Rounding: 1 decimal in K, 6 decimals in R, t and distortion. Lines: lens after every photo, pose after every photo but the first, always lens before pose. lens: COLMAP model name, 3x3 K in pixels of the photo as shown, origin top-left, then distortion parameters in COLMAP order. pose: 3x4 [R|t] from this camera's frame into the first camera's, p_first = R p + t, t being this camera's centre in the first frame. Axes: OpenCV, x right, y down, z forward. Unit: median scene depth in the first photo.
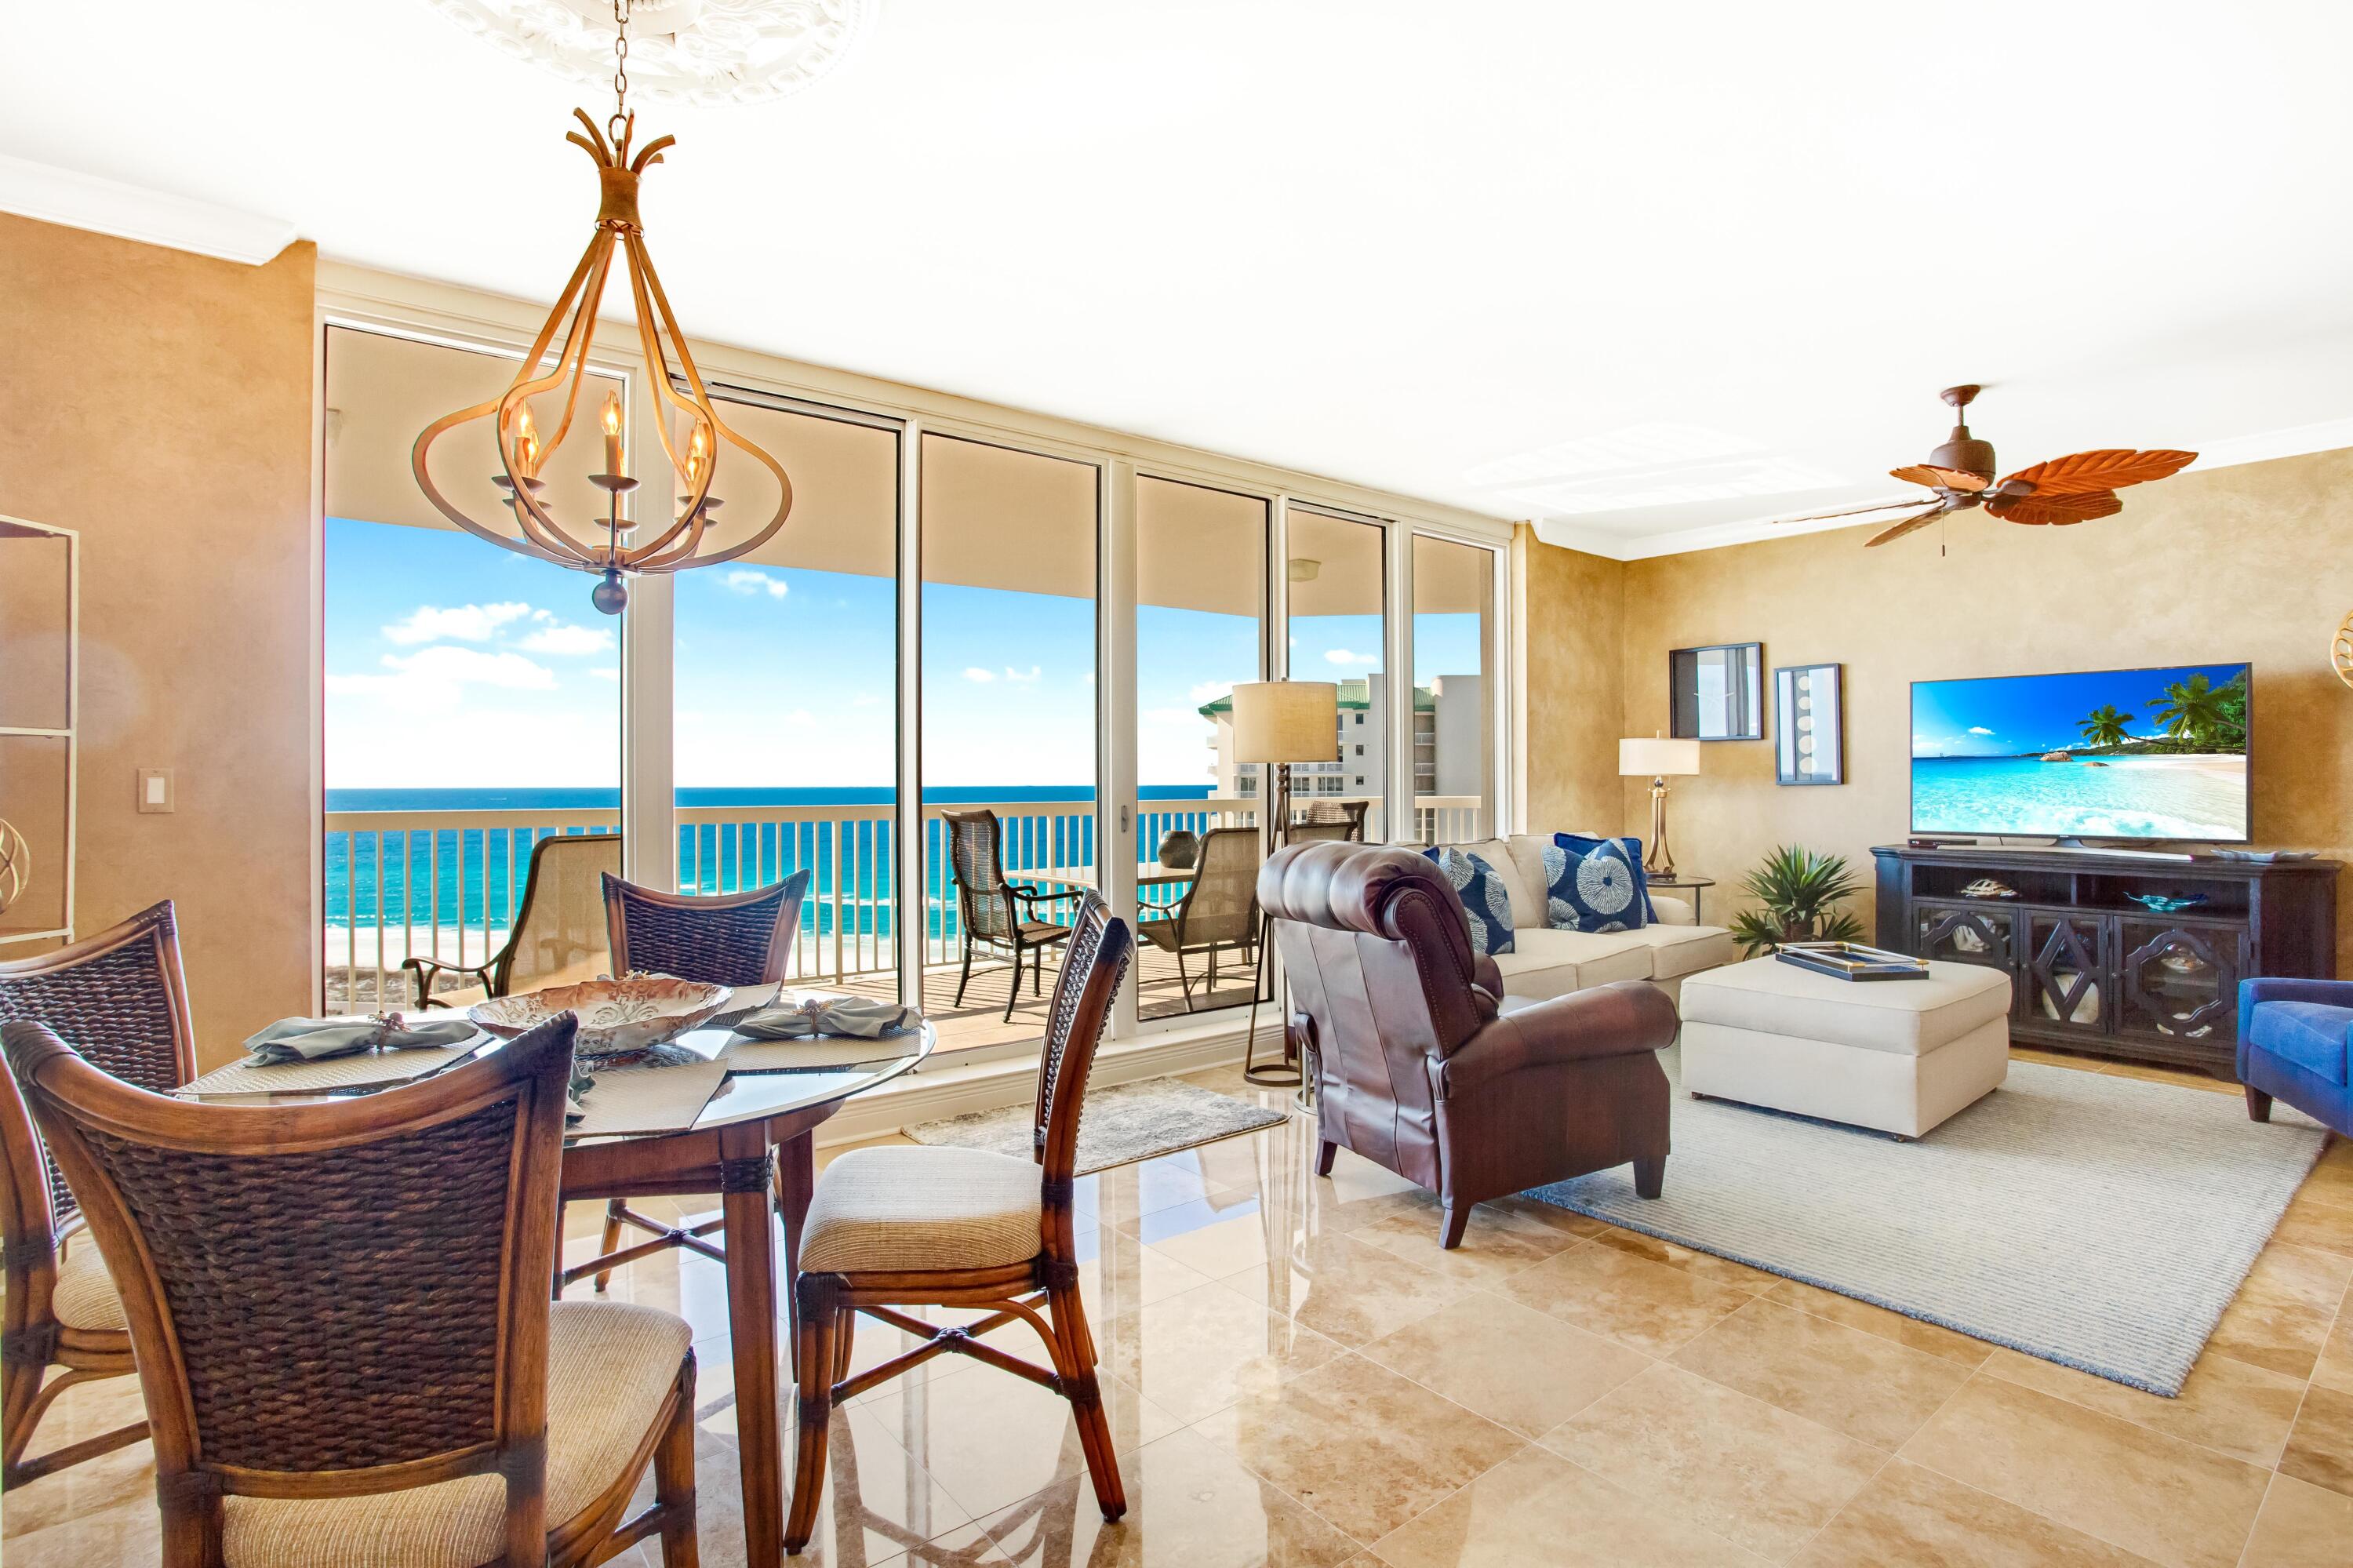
lens RADIAL K [[1179.5, 0, 1195.4], [0, 1179.5, 785.8], [0, 0, 1]] dist [-0.025458, 0.010649]
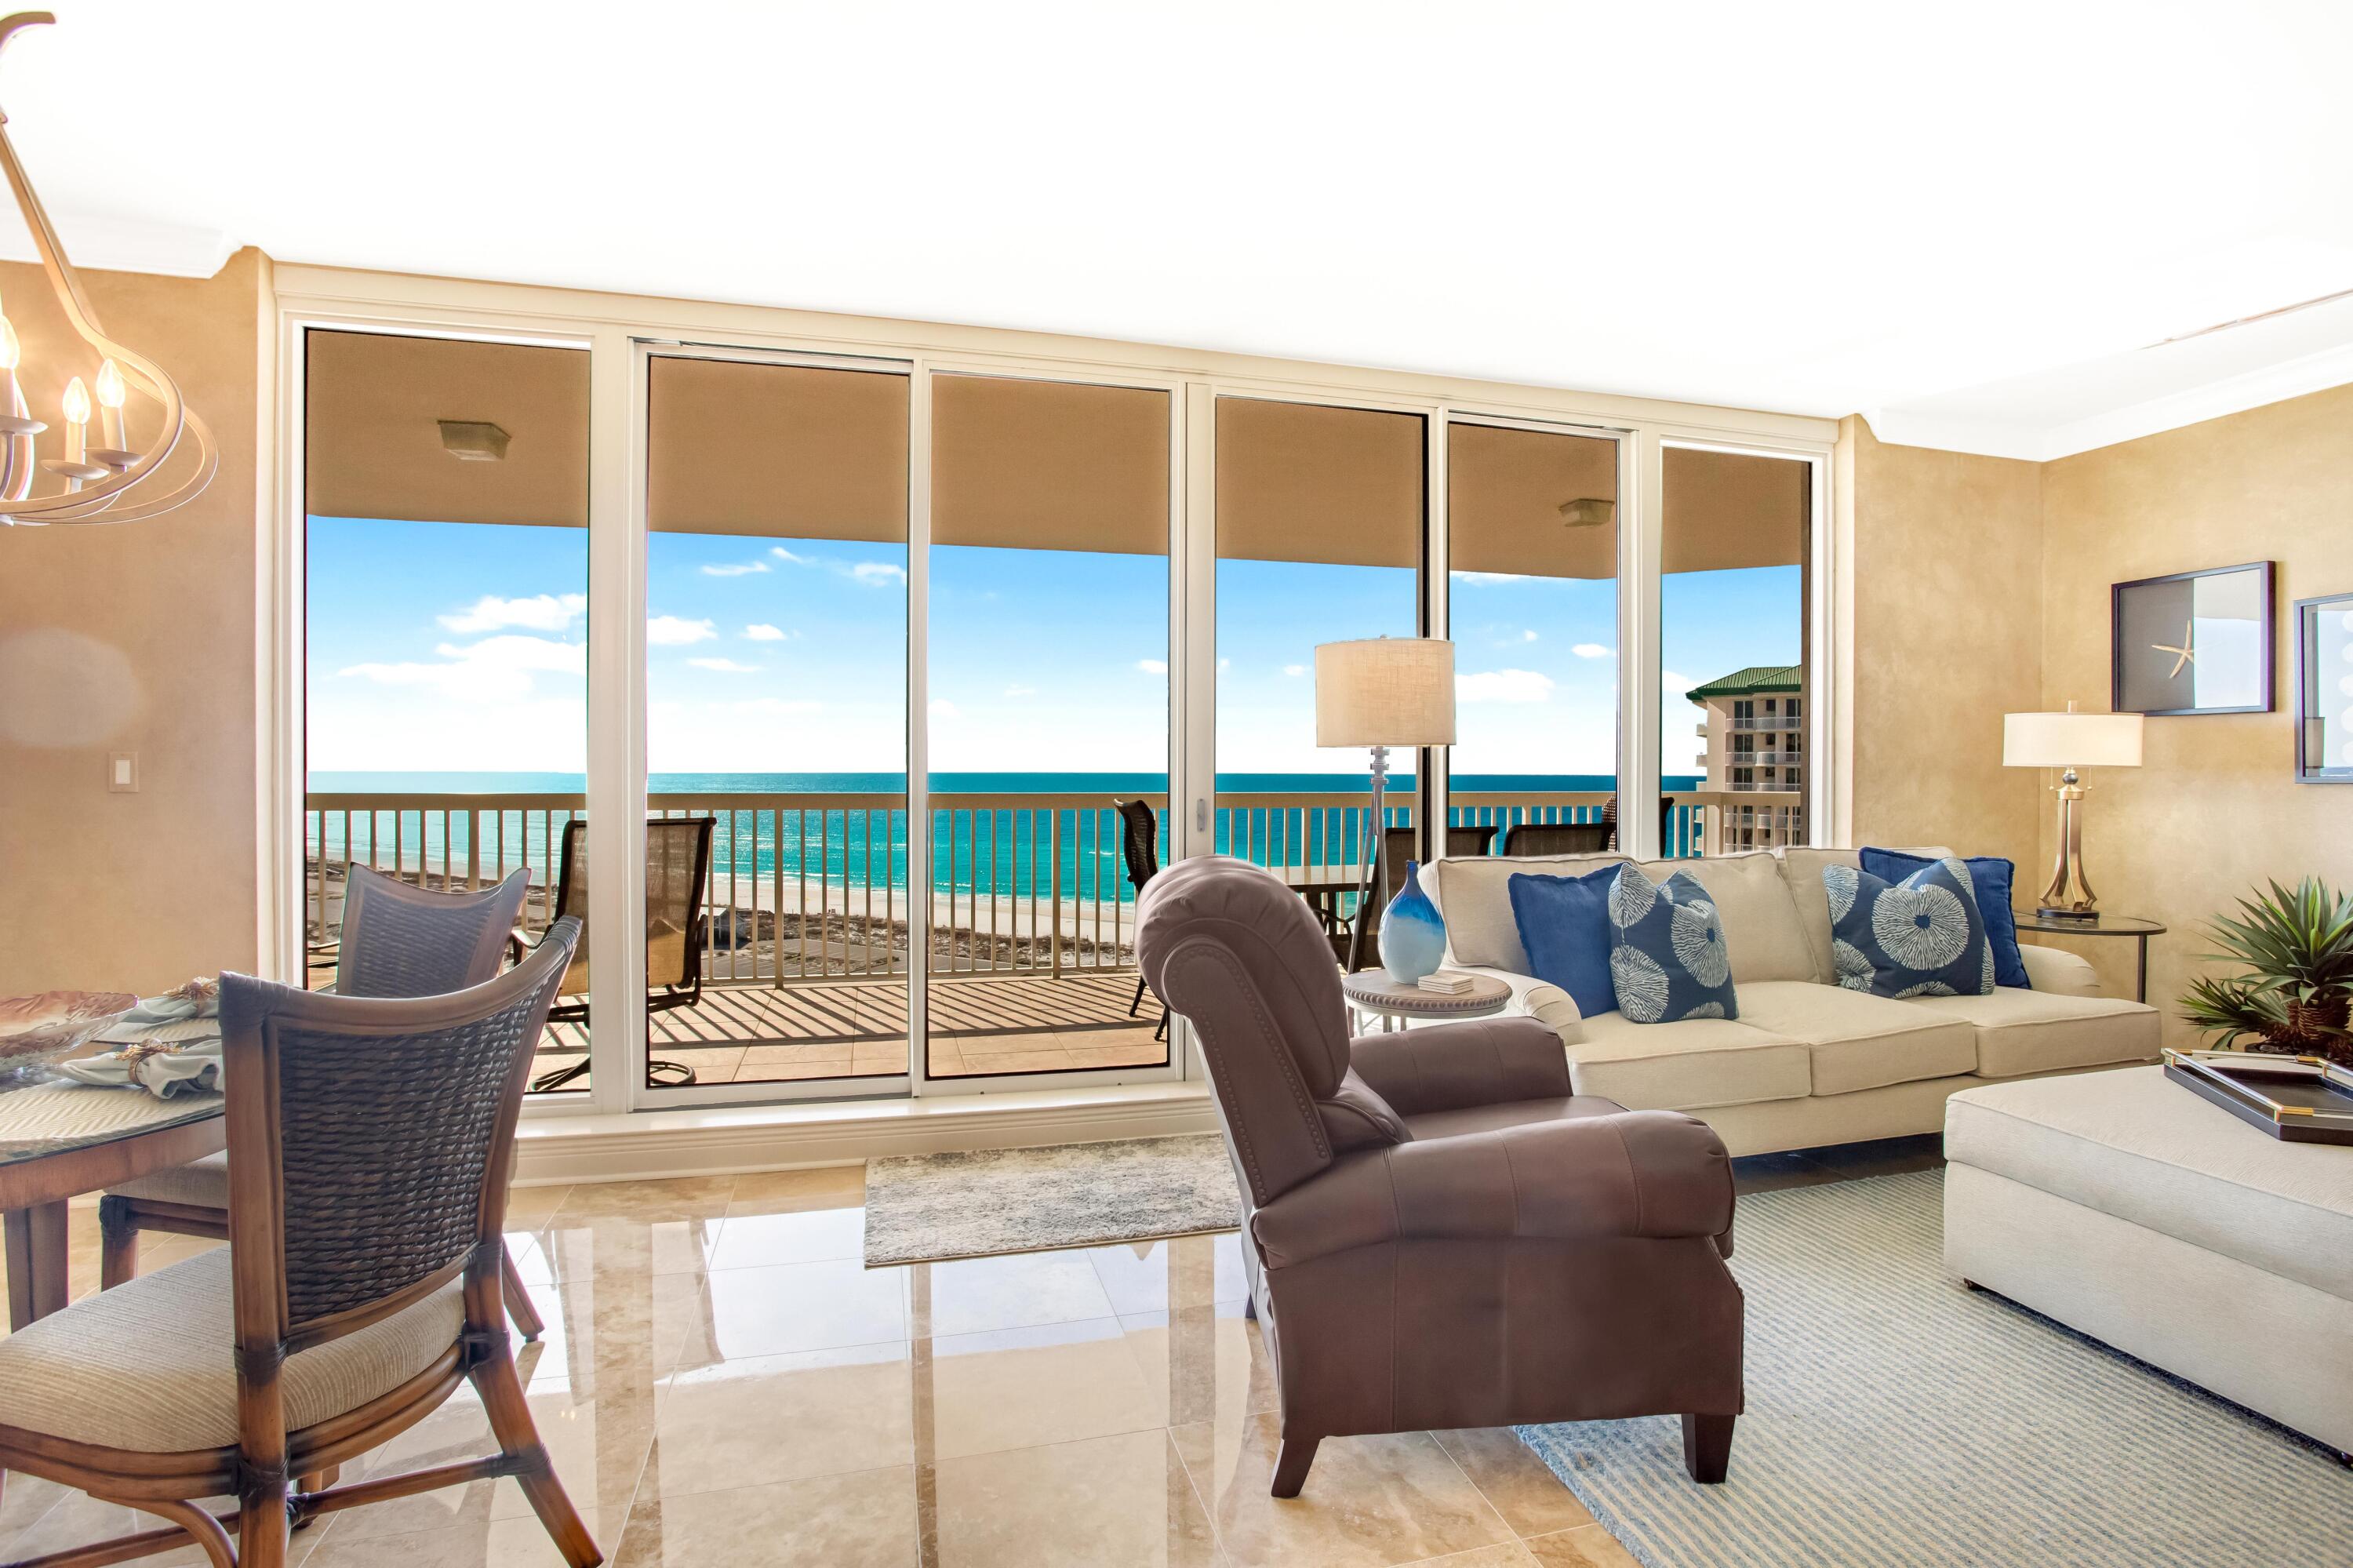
lens RADIAL K [[1158.7, 0, 1188.9], [0, 1158.7, 789.1], [0, 0, 1]] dist [-0.057880, 0.025107]
pose [[0.908814, 0.015214, -0.416924, 0.329531], [-0.009953, 0.999841, 0.014789, -0.002313], [0.417083, -0.009290, 0.908821, 0.322274]]
